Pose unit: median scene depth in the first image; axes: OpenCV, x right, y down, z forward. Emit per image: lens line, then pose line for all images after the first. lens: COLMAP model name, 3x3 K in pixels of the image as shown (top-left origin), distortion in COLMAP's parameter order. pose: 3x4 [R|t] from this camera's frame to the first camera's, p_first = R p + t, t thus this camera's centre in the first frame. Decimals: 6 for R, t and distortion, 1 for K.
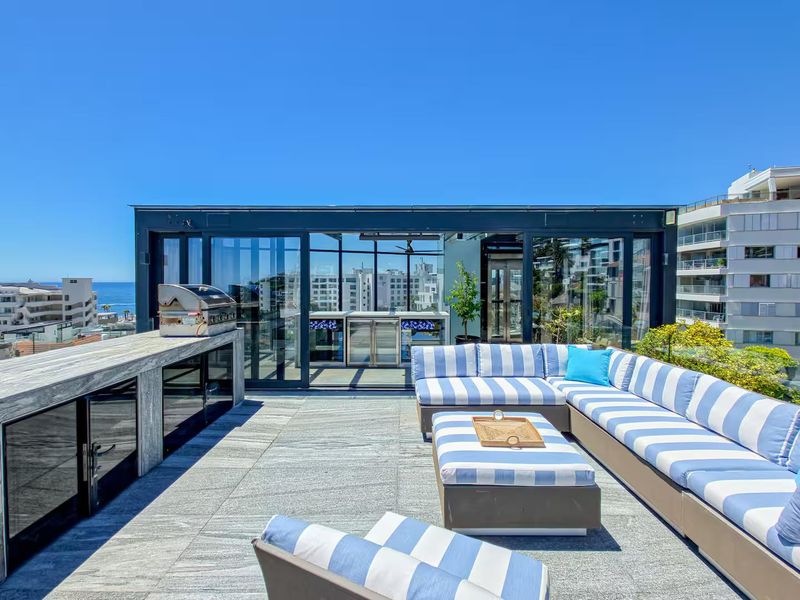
lens RADIAL K [[444.6, 0, 400.0], [0, 444.6, 300.0], [0, 0, 1]] dist [0.000965, 0.001831]
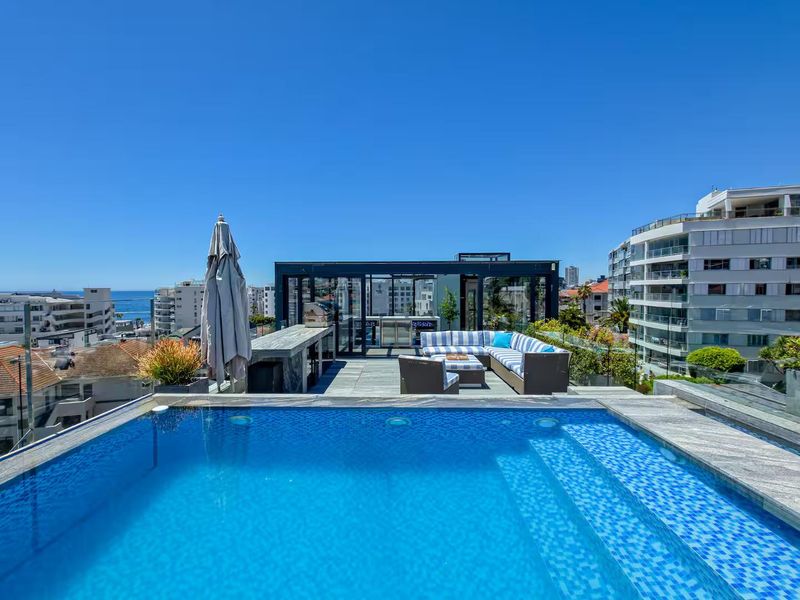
lens RADIAL K [[444.6, 0, 400.0], [0, 444.6, 300.0], [0, 0, 1]] dist [0.000965, 0.001831]
pose [[0.999960, -0.003580, 0.008244, -0.010321], [0.003708, 0.999872, -0.015568, -0.001786], [-0.008187, 0.015598, 0.999845, -0.128833]]
